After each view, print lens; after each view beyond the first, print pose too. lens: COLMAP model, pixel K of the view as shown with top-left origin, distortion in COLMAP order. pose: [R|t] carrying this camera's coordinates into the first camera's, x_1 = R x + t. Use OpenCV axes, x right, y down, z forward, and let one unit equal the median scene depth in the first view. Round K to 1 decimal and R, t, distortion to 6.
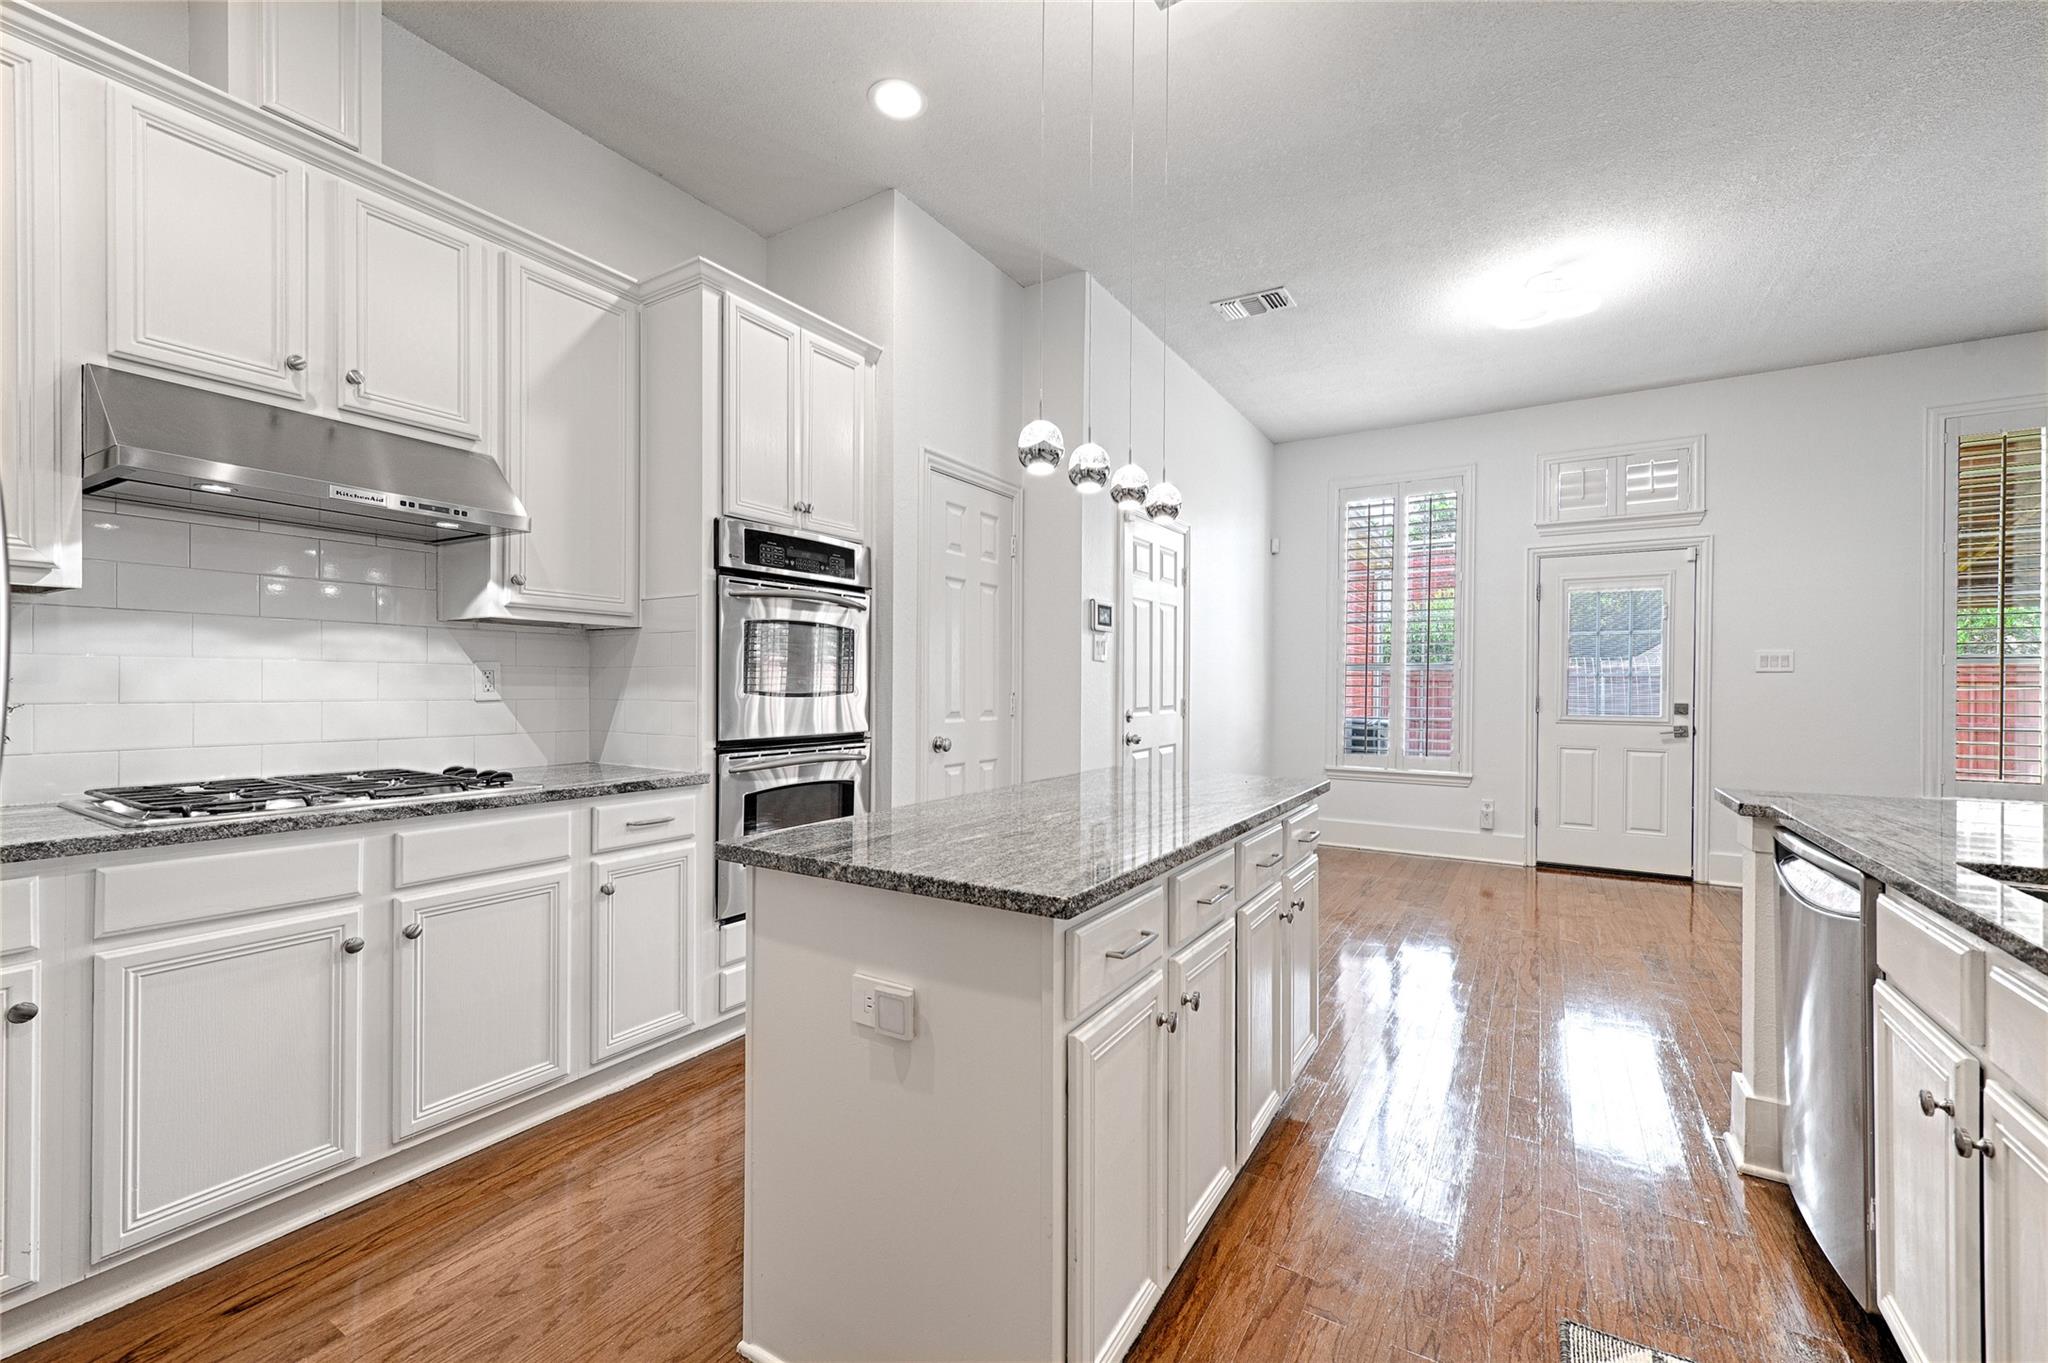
lens RADIAL K [[826.2, 0, 1008.8], [0, 826.2, 687.8], [0, 0, 1]] dist [0.002881, 0.000064]
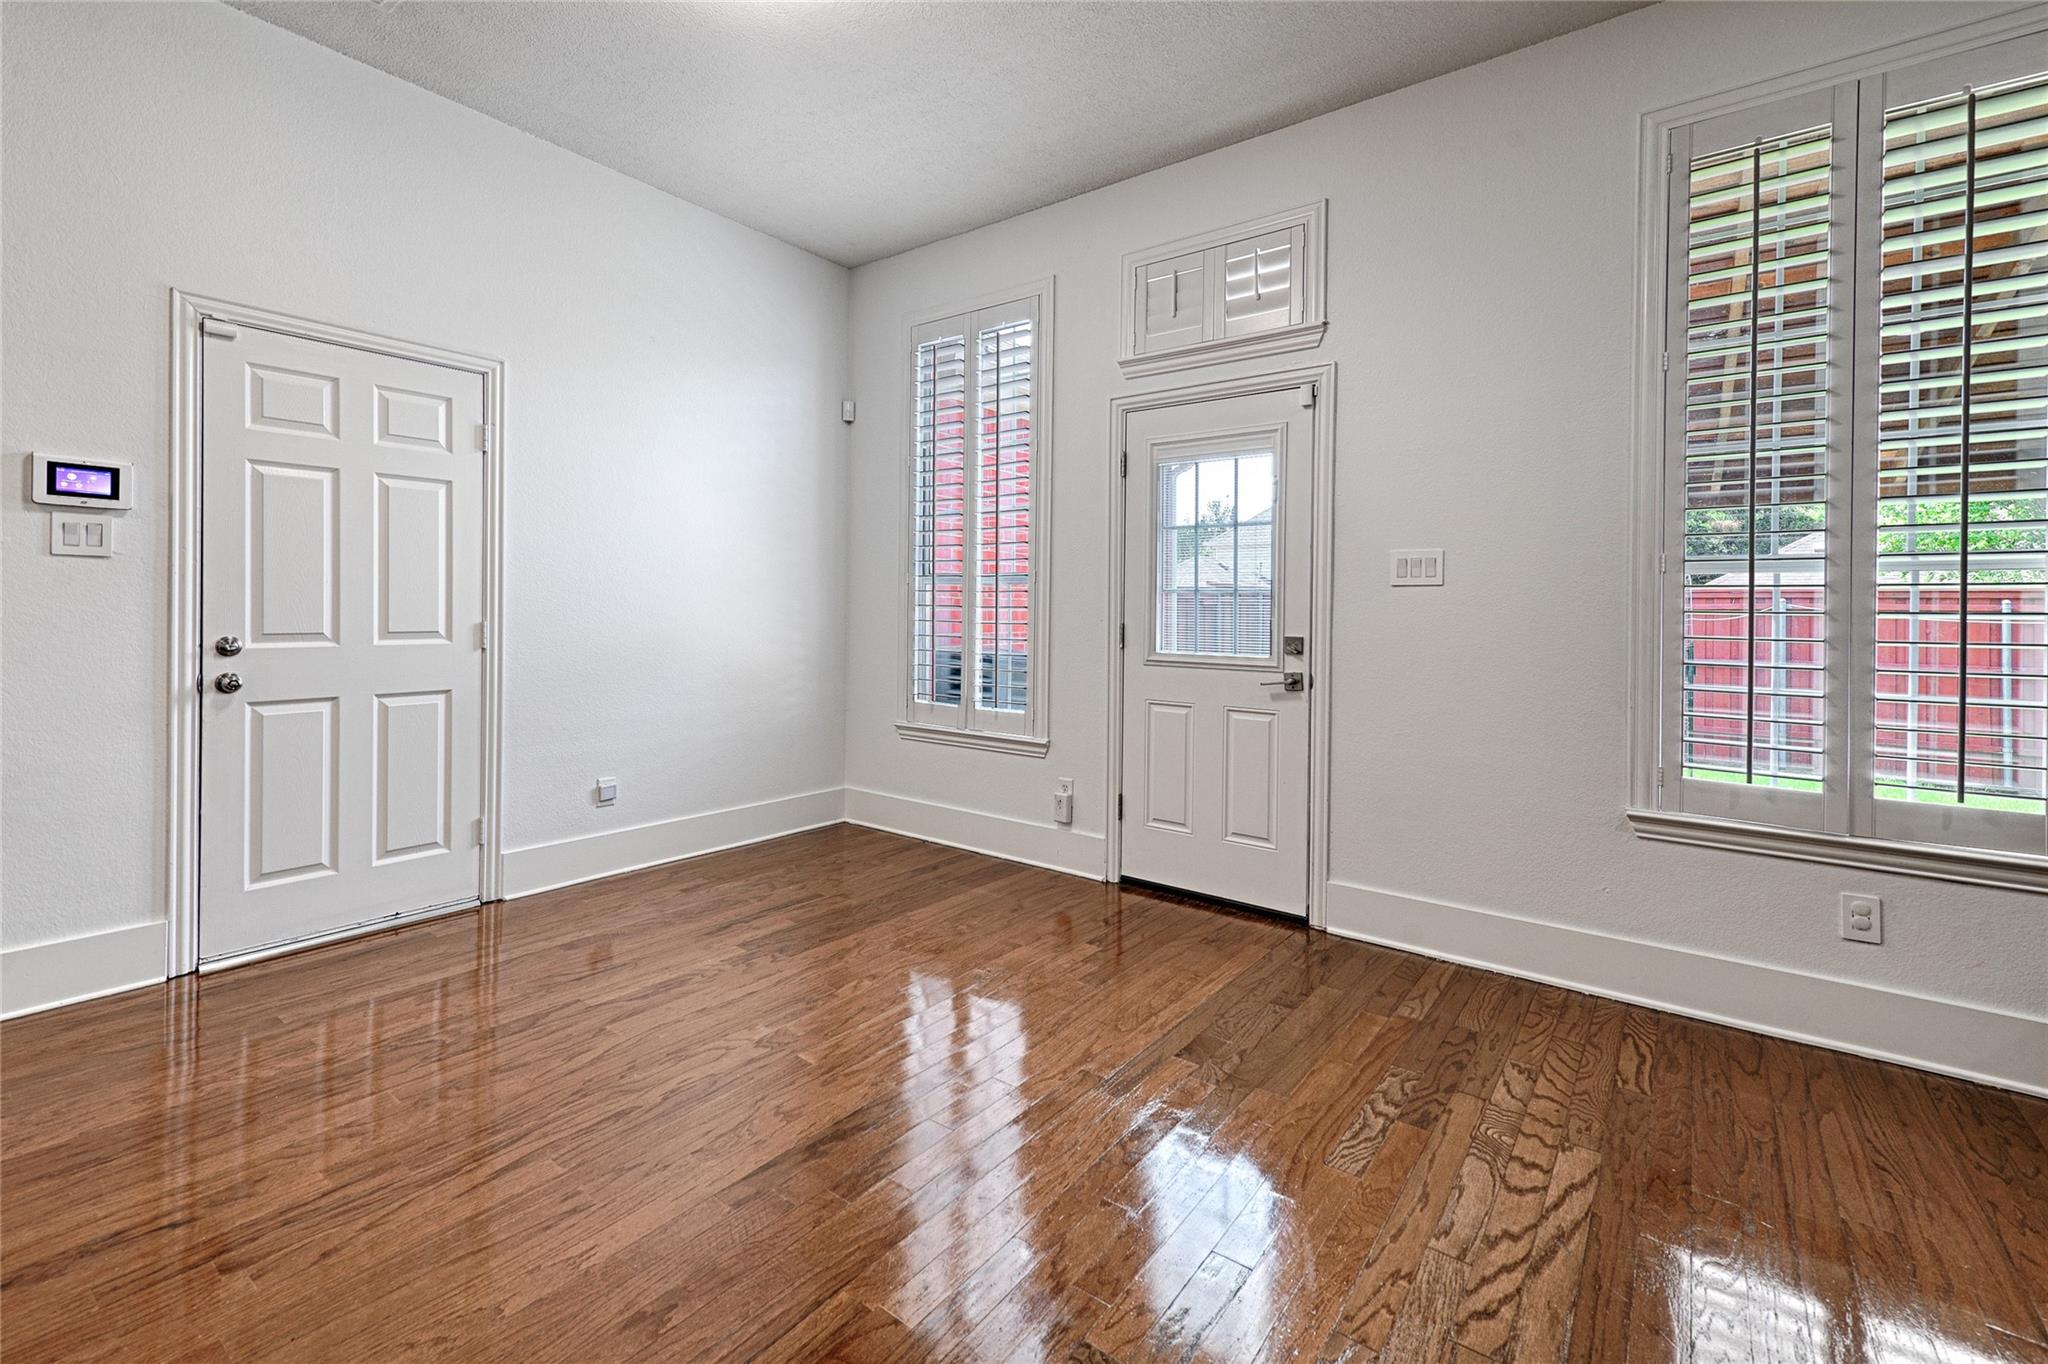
lens RADIAL K [[841.6, 0, 1006.1], [0, 841.6, 612.0], [0, 0, 1]] dist [-0.000699, -0.000389]
pose [[0.995594, 0.008348, -0.093396, 0.686364], [-0.008440, 0.999964, -0.000585, 0.002595], [0.093387, 0.001371, 0.995629, 0.369461]]
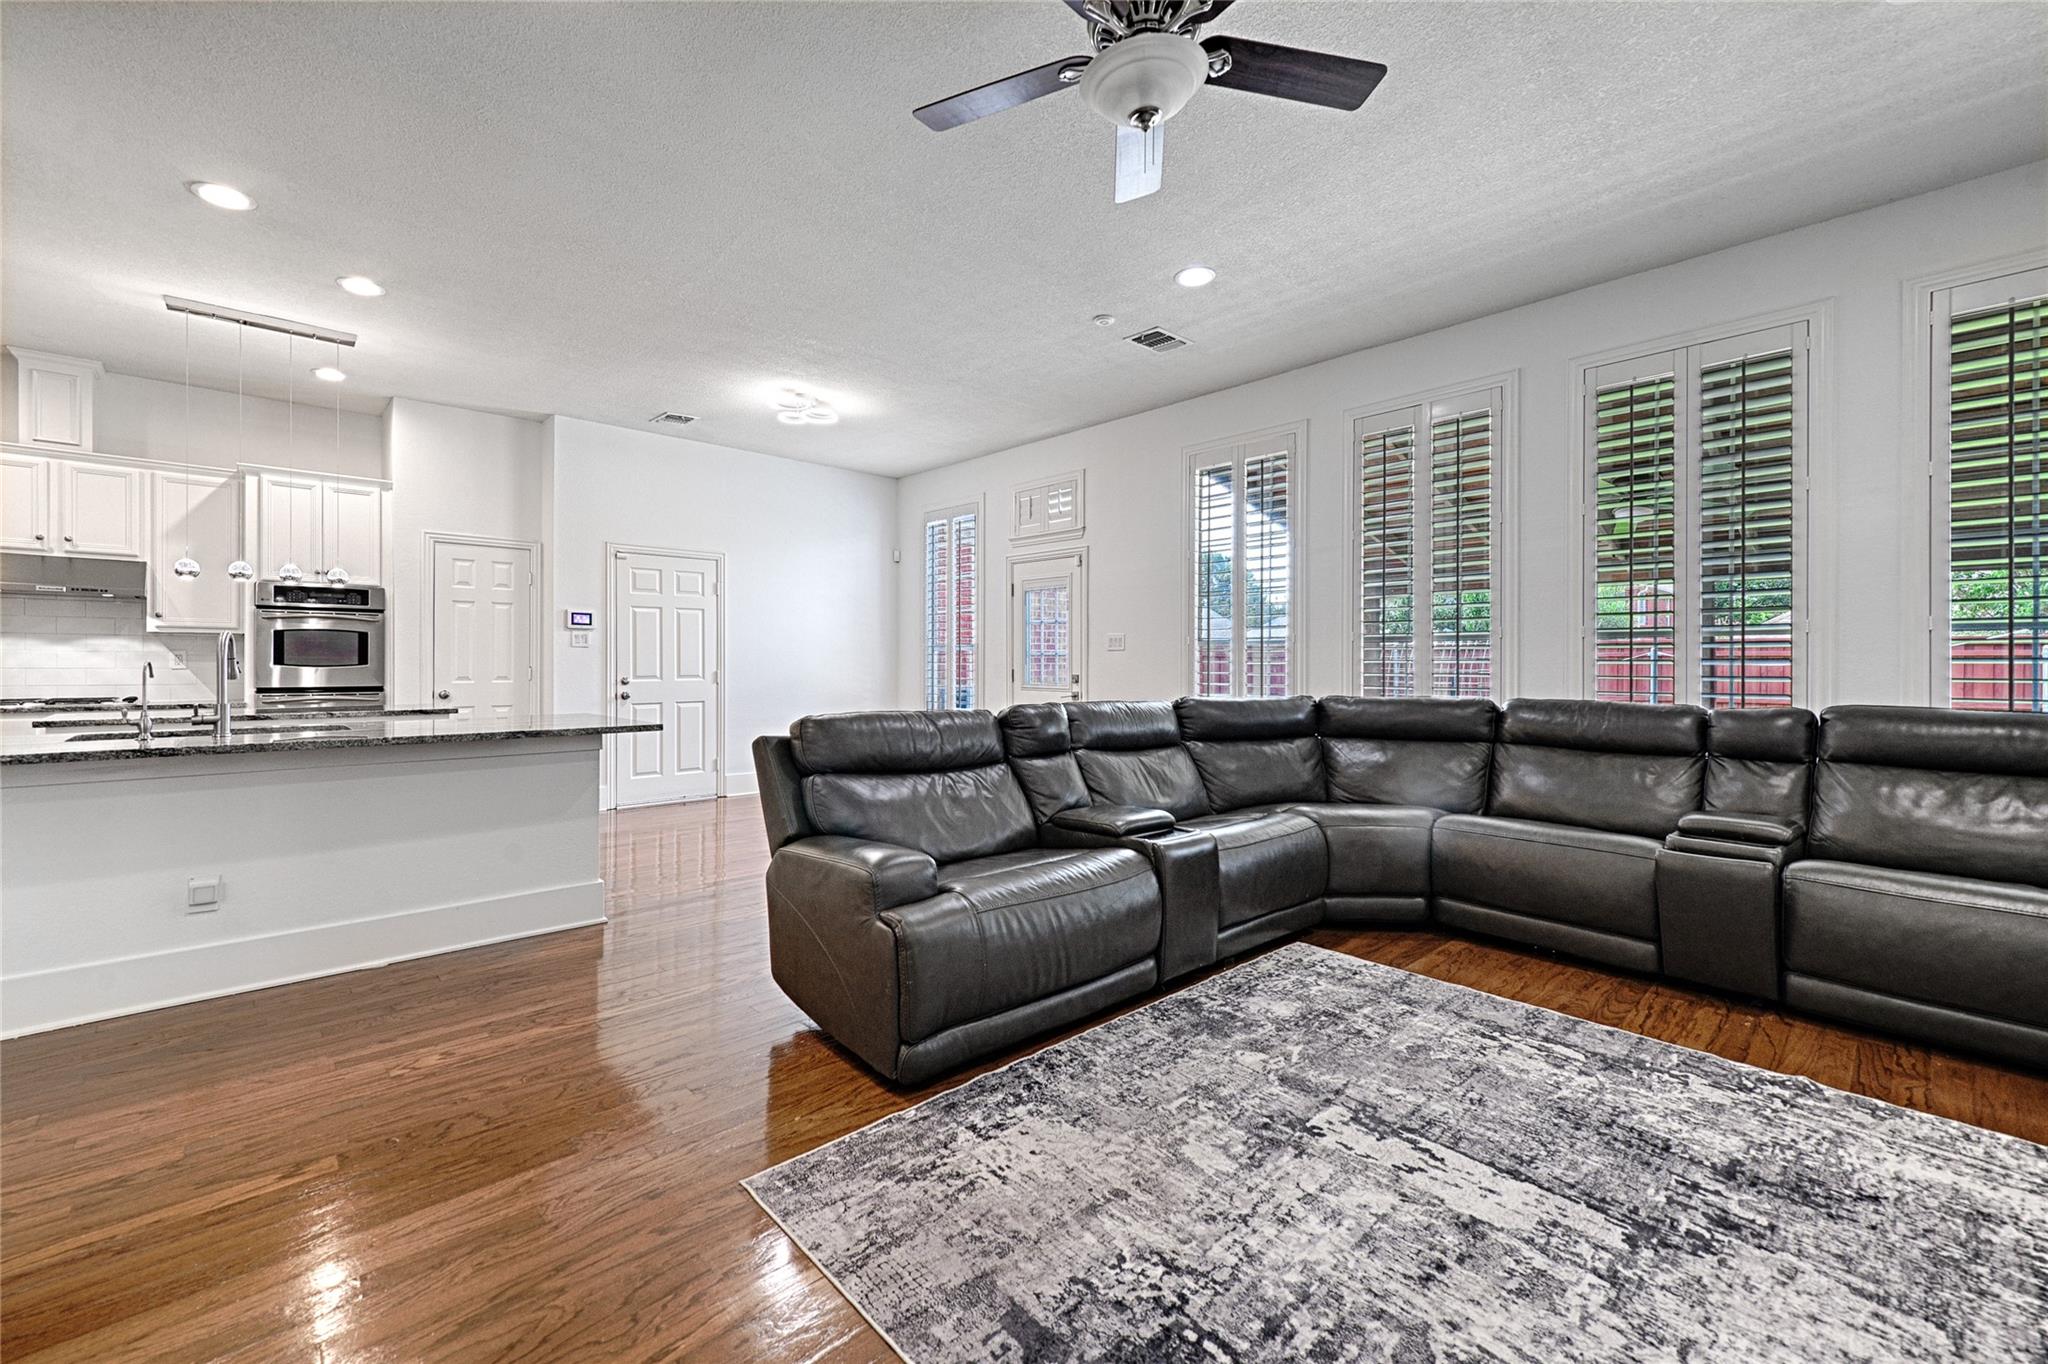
lens RADIAL K [[841.6, 0, 1044.6], [0, 841.6, 668.1], [0, 0, 1]] dist [-0.000699, -0.000389]
pose [[0.970058, -0.001510, -0.242870, 1.142484], [0.001477, 0.999999, -0.000317, 0.009582], [0.242871, -0.000051, 0.970059, -0.320027]]
